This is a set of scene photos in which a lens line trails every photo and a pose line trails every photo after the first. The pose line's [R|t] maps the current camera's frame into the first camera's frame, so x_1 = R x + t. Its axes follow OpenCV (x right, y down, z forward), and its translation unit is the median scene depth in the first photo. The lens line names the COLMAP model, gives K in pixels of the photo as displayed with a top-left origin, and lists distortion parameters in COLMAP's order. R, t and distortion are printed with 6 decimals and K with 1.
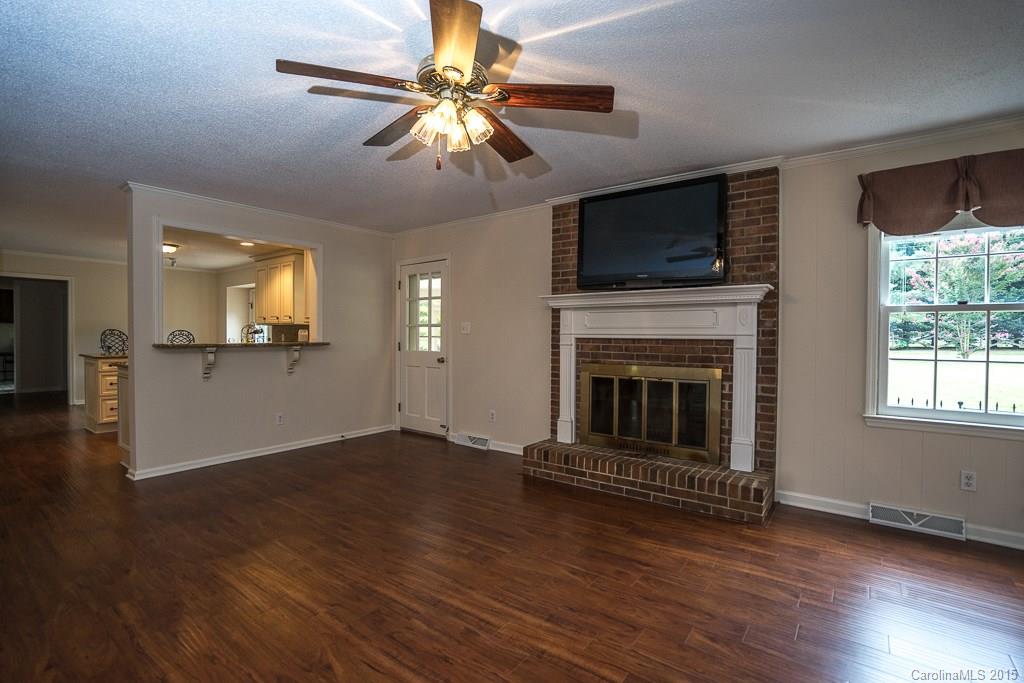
lens RADIAL K [[468.7, 0, 512.0], [0, 468.7, 341.5], [0, 0, 1]] dist [-0.058879, 0.022991]
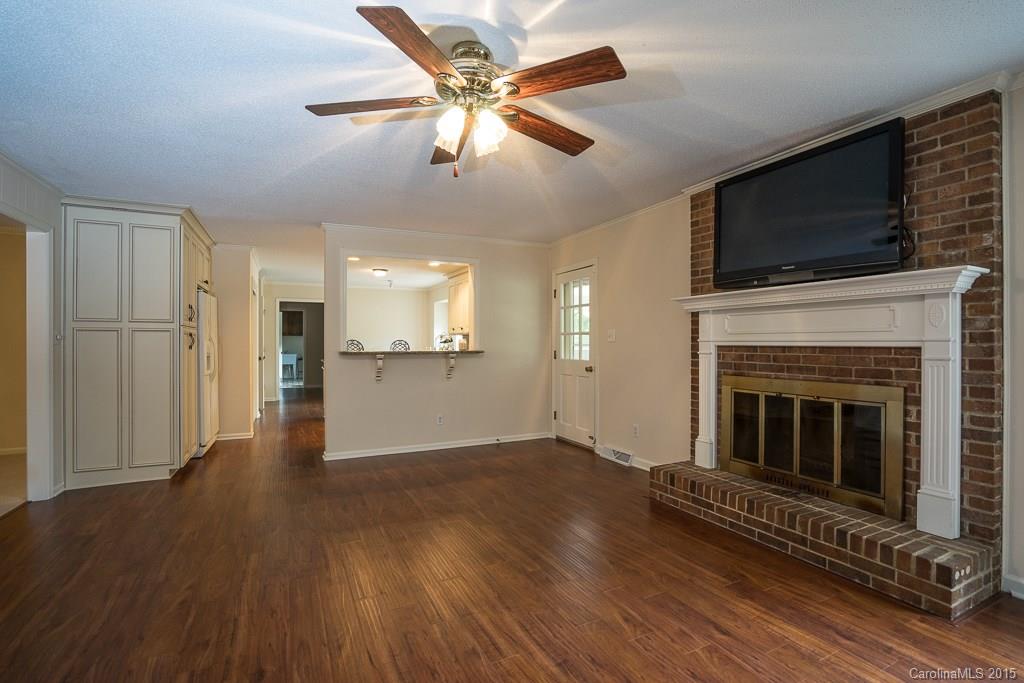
lens RADIAL K [[468.7, 0, 512.0], [0, 468.7, 341.5], [0, 0, 1]] dist [-0.058879, 0.022991]
pose [[0.895148, -0.006989, -0.445713, 0.204605], [-0.001195, 0.999836, -0.018077, 0.000673], [0.445767, 0.016714, 0.894993, 0.085178]]
